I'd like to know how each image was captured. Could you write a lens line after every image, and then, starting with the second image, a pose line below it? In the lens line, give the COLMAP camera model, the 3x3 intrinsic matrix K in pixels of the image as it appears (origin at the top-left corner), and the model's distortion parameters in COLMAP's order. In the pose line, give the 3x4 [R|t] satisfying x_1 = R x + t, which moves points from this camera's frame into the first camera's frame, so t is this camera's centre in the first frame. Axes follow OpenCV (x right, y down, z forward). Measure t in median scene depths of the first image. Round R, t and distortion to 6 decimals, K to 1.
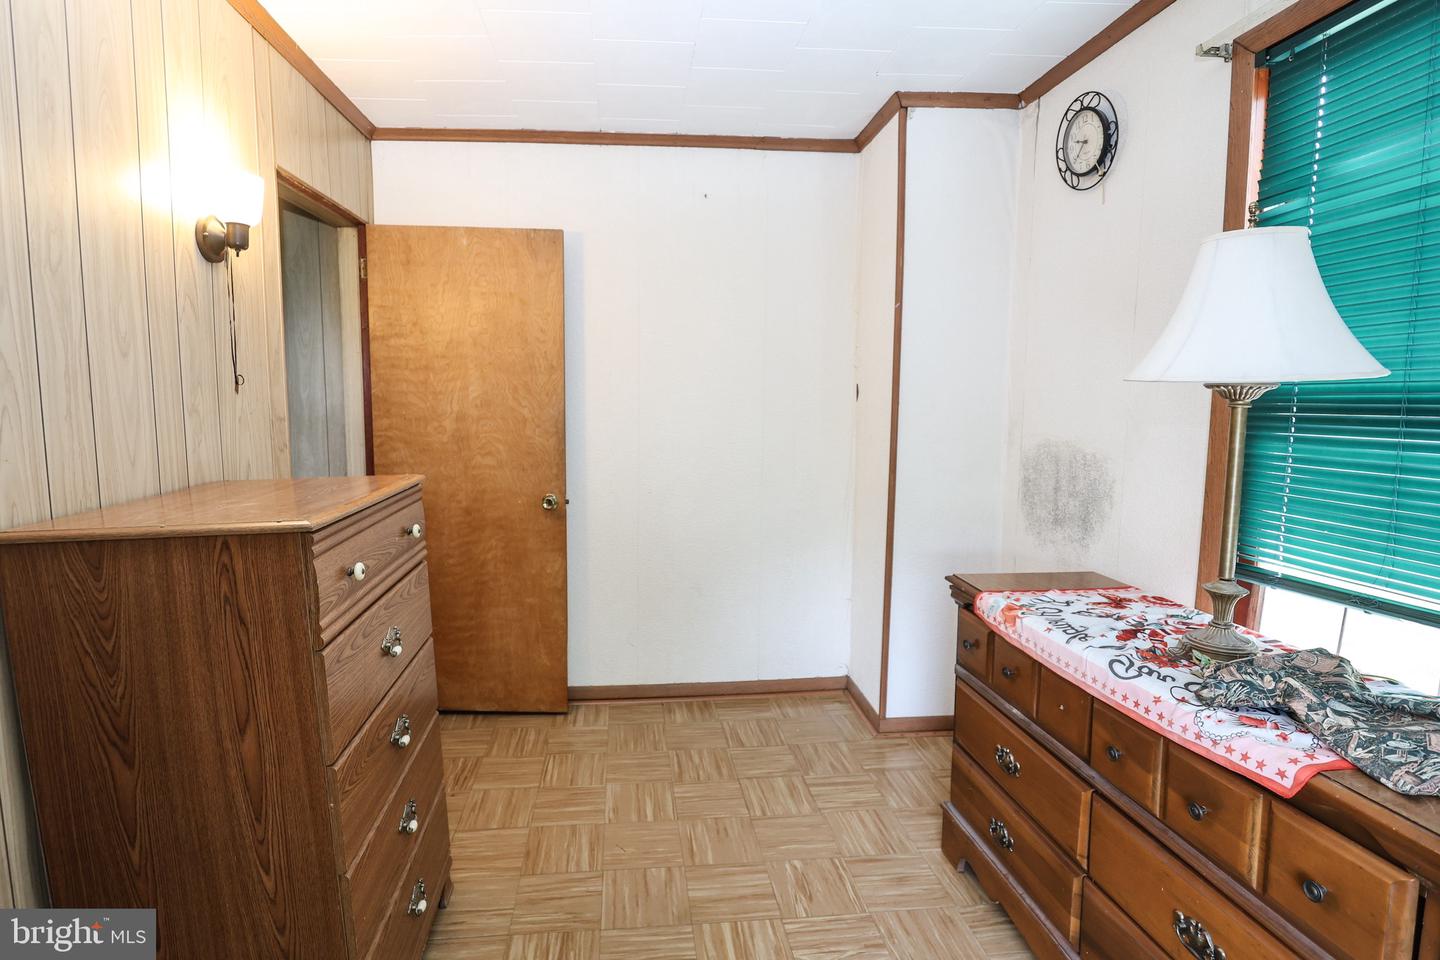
lens RADIAL K [[647.8, 0, 724.2], [0, 647.8, 464.6], [0, 0, 1]] dist [-0.036023, 0.006767]
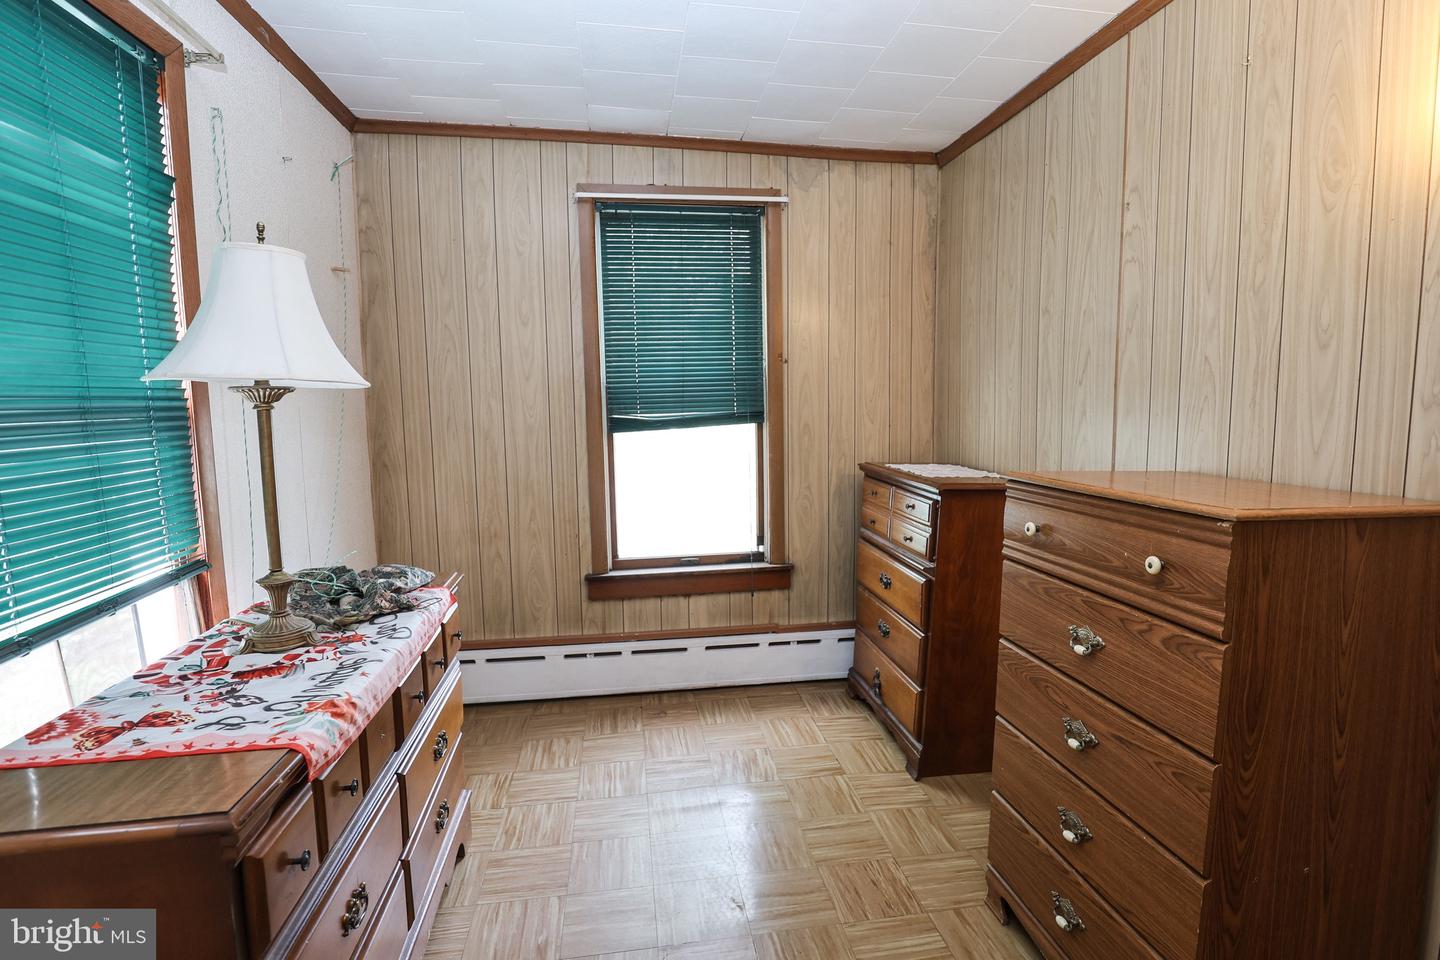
lens RADIAL K [[660.8, 0, 709.8], [0, 660.8, 473.0], [0, 0, 1]] dist [-0.013555, 0.000181]
pose [[-0.999820, 0.010276, 0.015964, 0.039589], [0.013430, 0.977148, 0.212135, -0.216913], [-0.013419, 0.212311, -0.977110, 2.145602]]
